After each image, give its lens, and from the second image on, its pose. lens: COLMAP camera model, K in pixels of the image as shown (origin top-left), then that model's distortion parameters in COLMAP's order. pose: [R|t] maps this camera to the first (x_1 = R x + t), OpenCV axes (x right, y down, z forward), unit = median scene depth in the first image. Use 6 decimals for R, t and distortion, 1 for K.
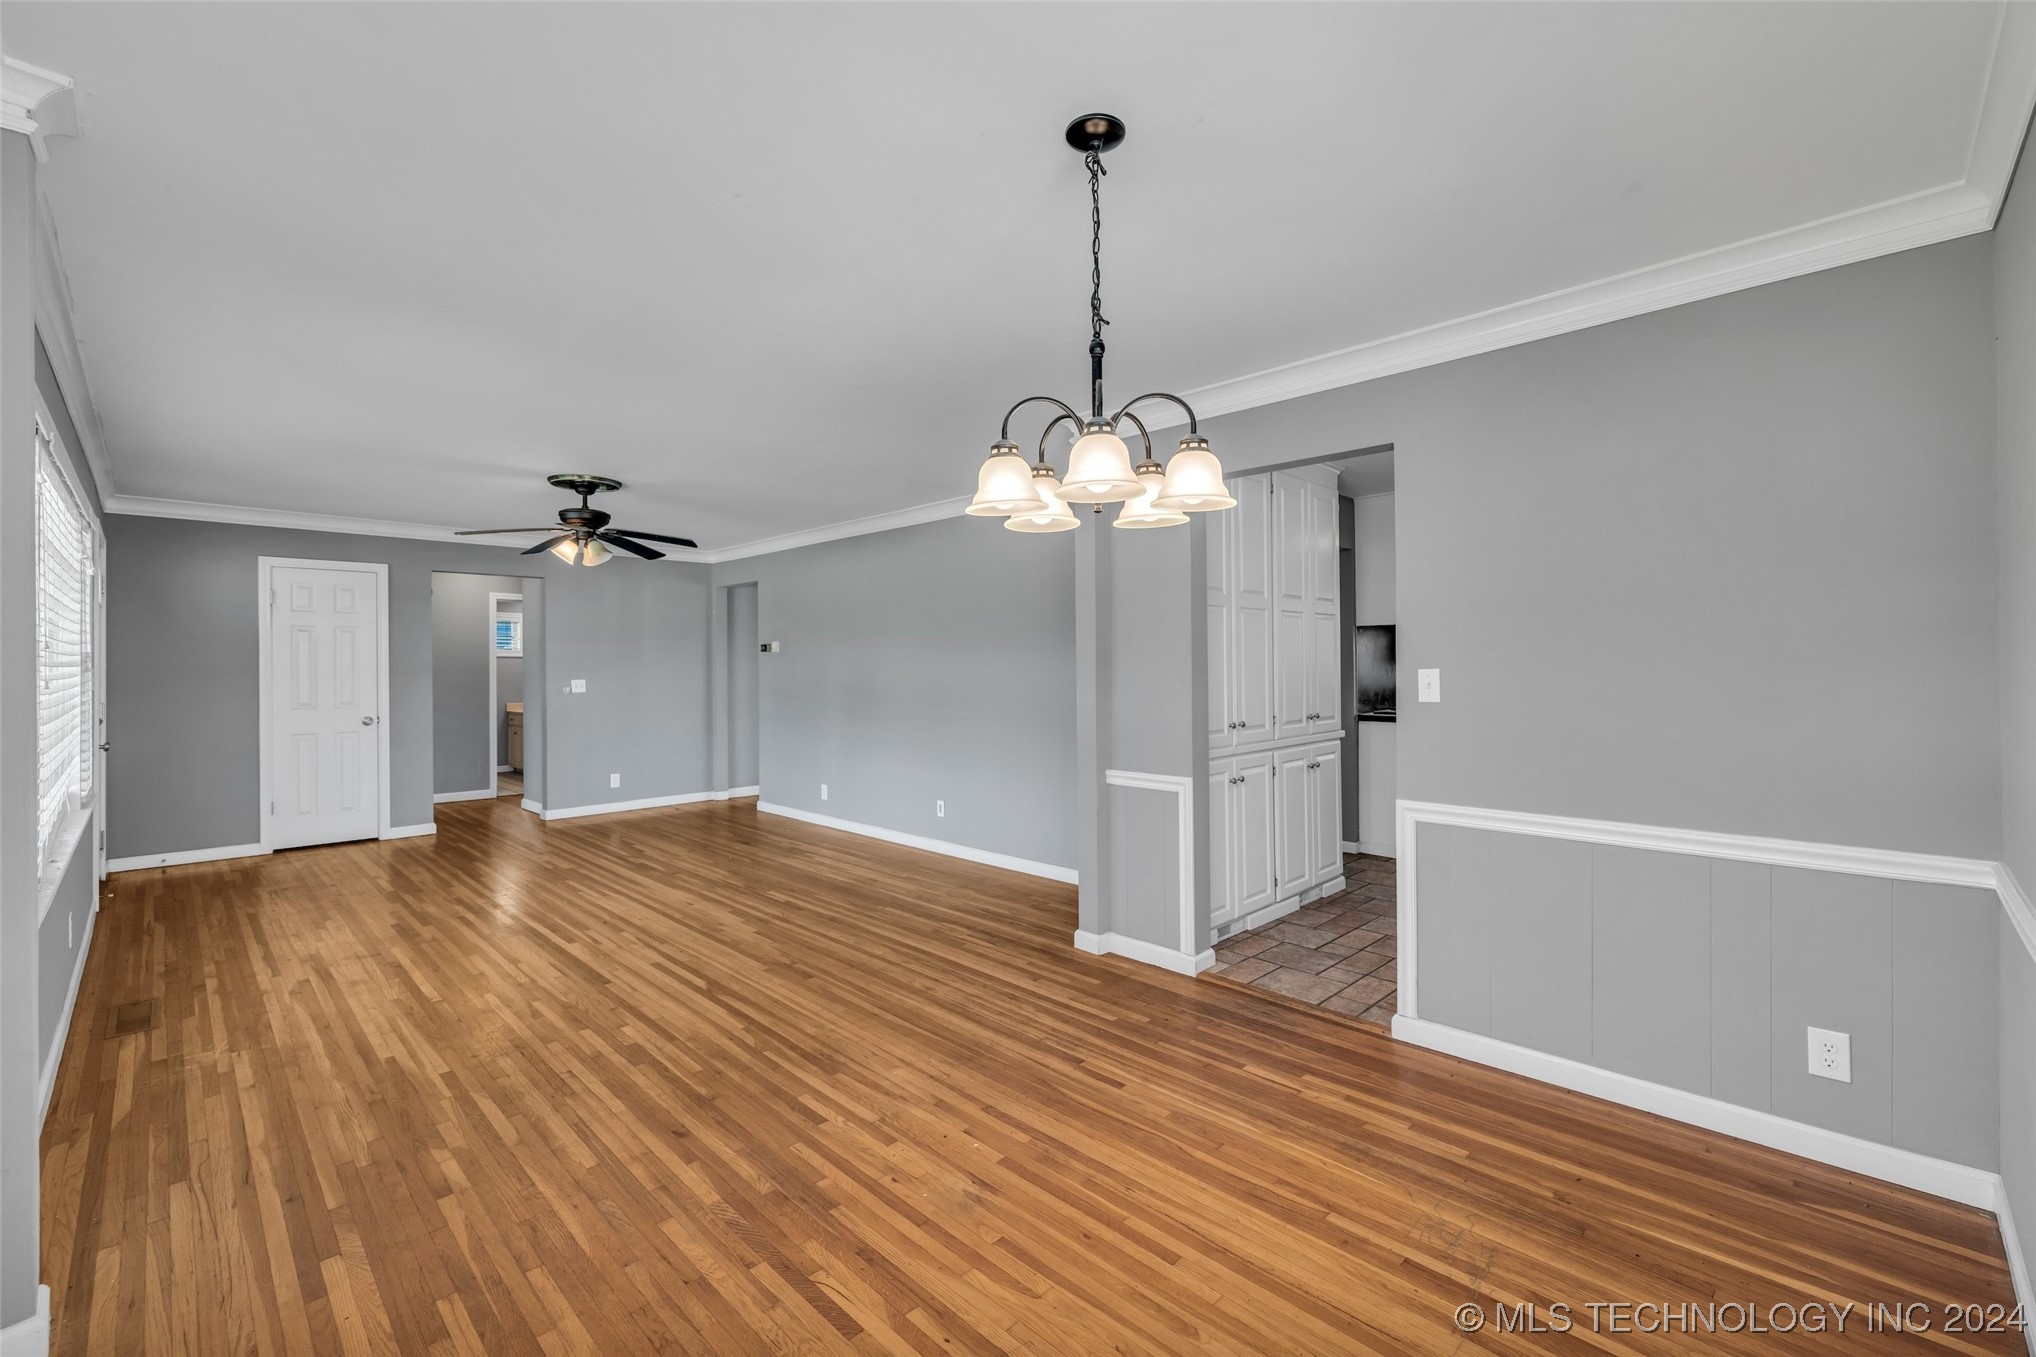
lens RADIAL K [[859.9, 0, 1020.7], [0, 859.9, 665.7], [0, 0, 1]] dist [-0.002929, 0.001660]
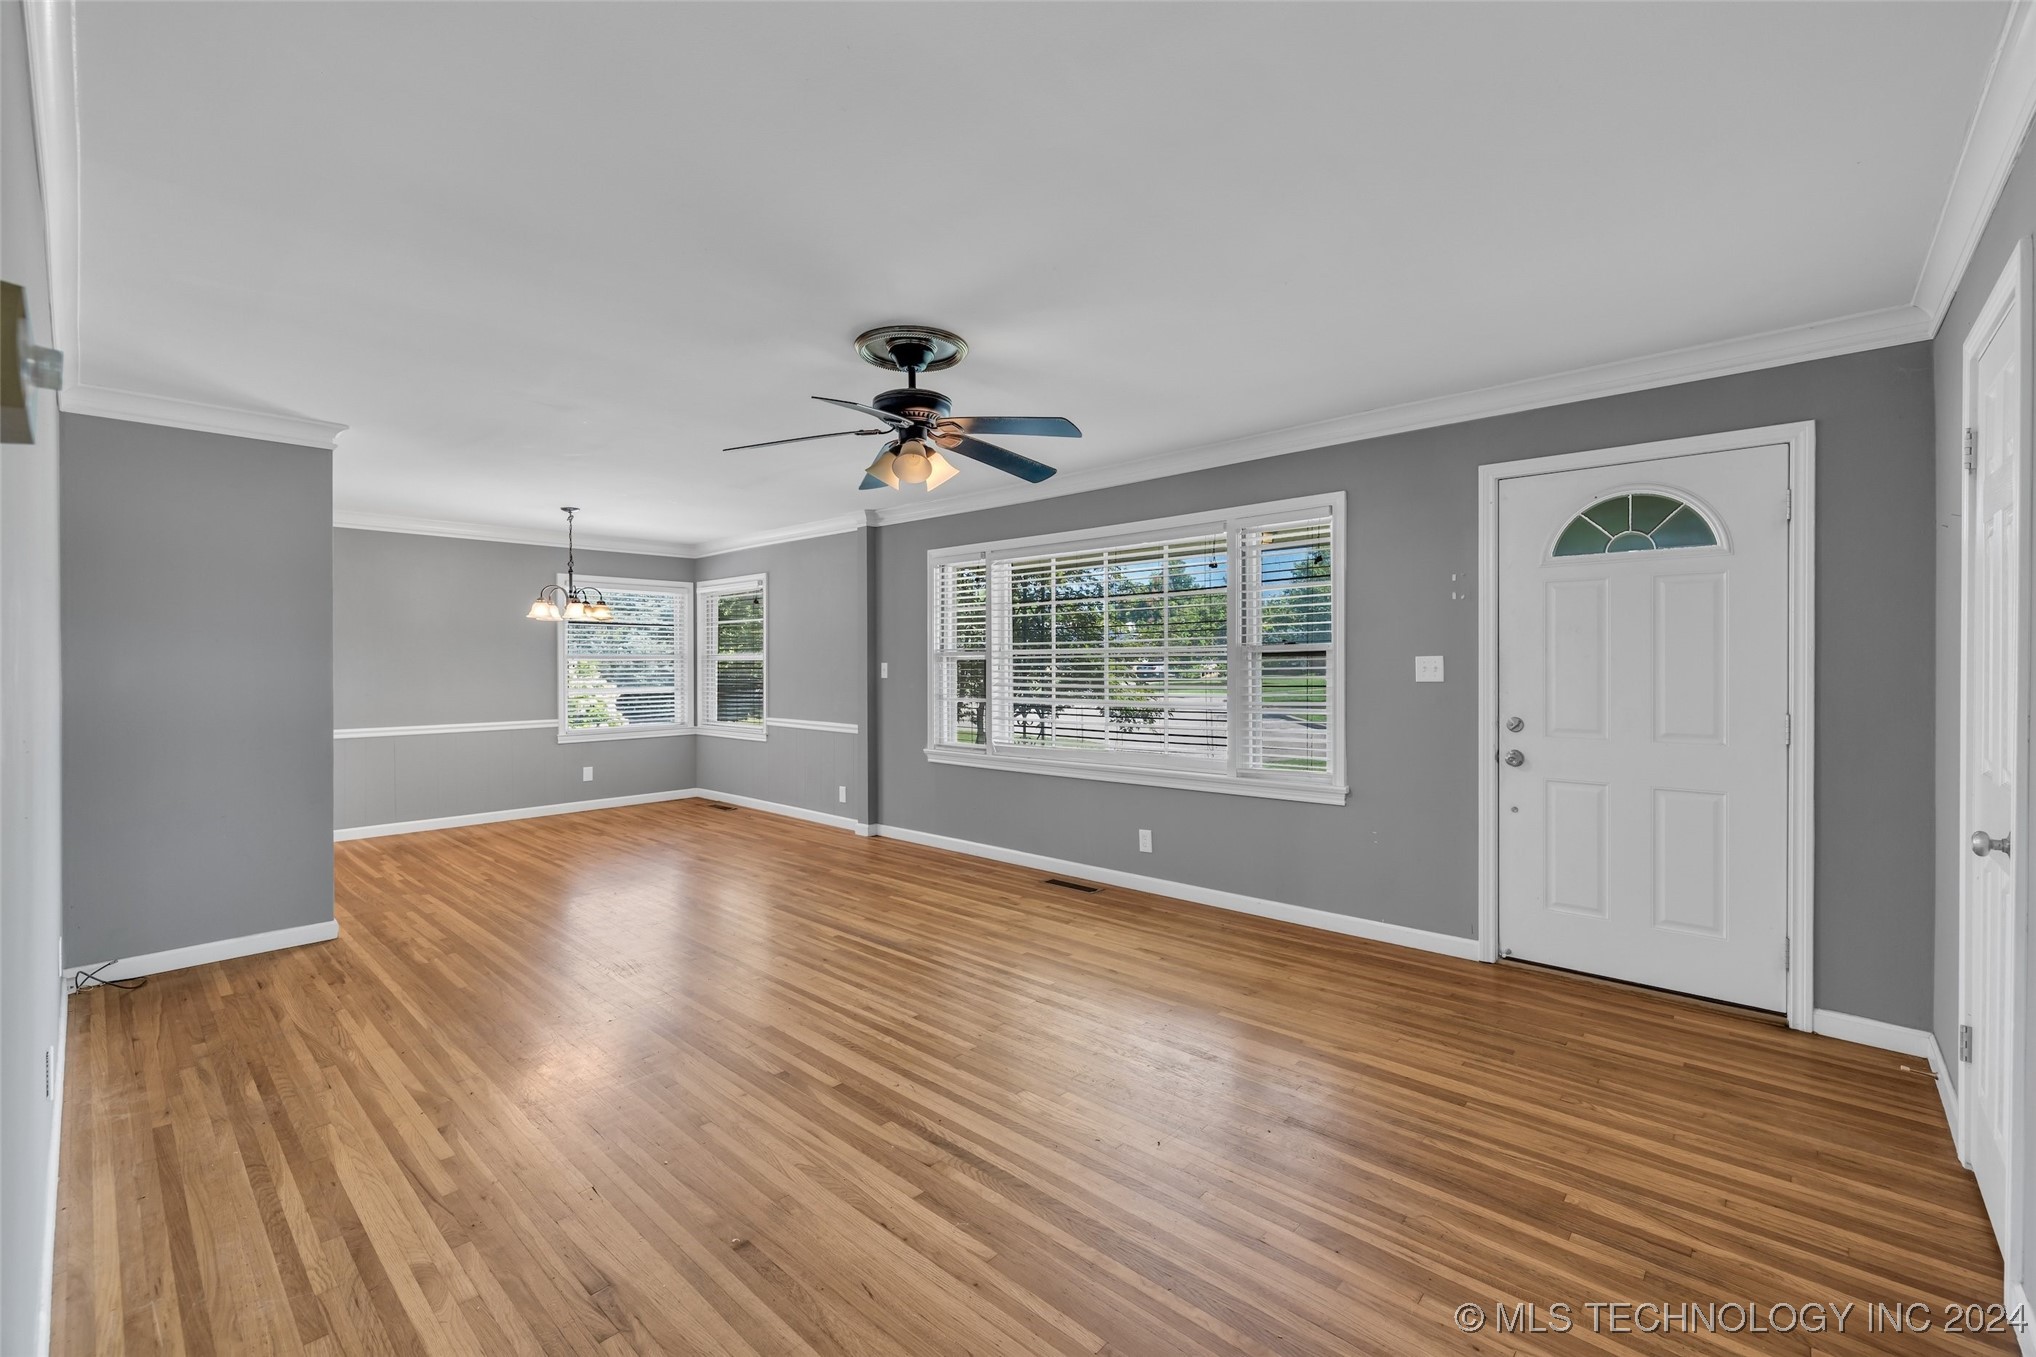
lens RADIAL K [[859.9, 0, 1012.9], [0, 859.9, 664.1], [0, 0, 1]] dist [-0.002929, 0.001660]
pose [[-0.999412, 0.010727, -0.032561, -0.886594], [0.010621, 0.999938, 0.003445, 0.007047], [0.032596, 0.003097, -0.999464, 2.548544]]
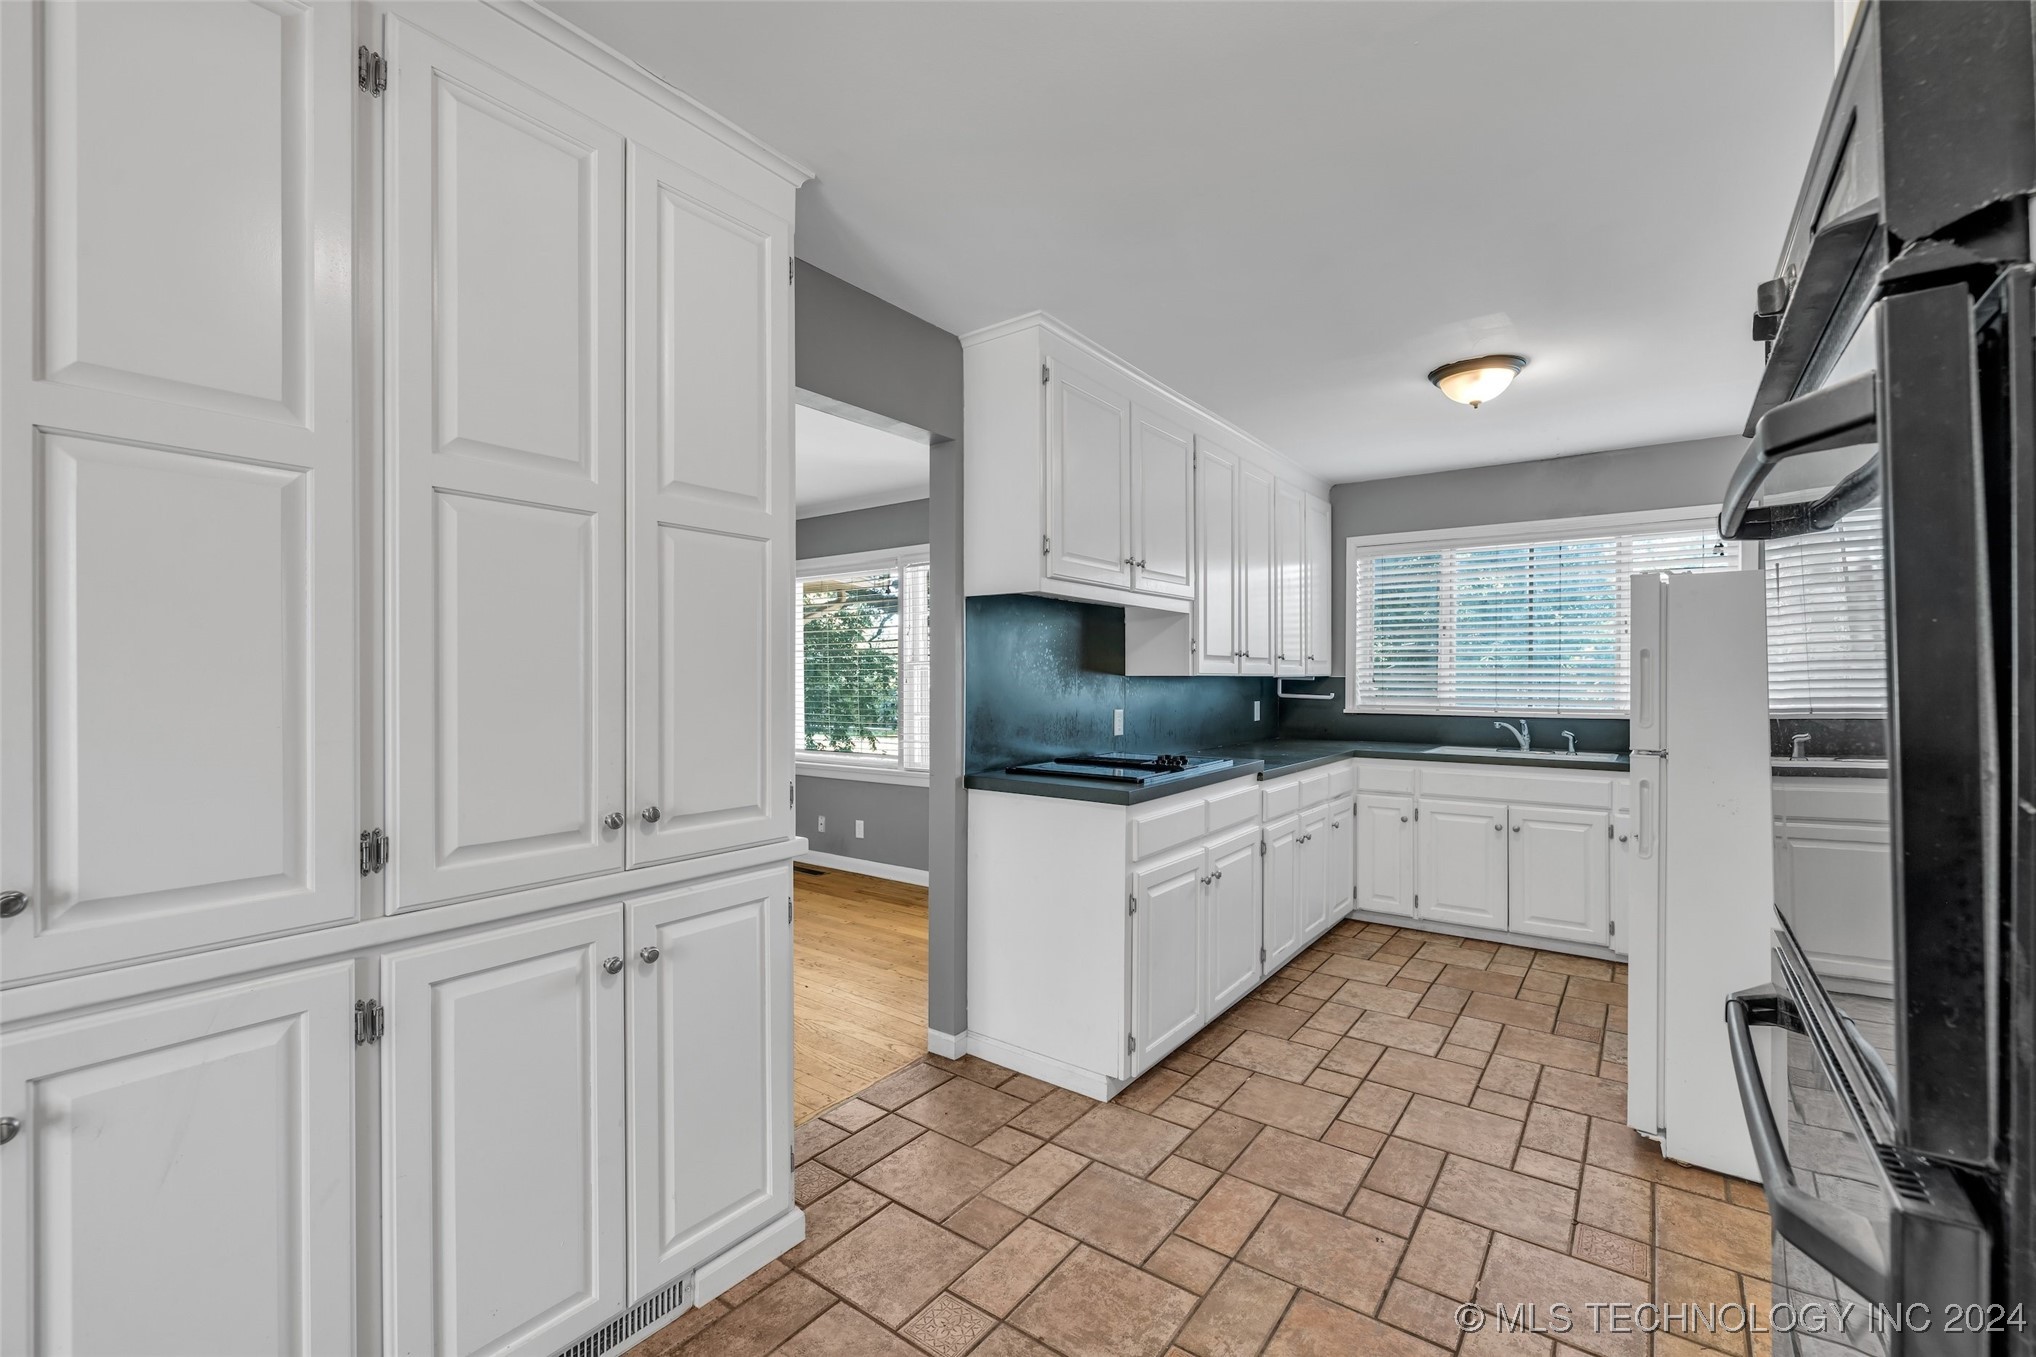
lens RADIAL K [[859.9, 0, 1017.2], [0, 859.9, 682.1], [0, 0, 1]] dist [-0.002929, 0.001660]
pose [[0.989825, 0.009028, 0.142004, 0.645008], [-0.009069, 0.999959, -0.000358, 0.007018], [-0.142002, -0.000933, 0.989866, 0.930471]]
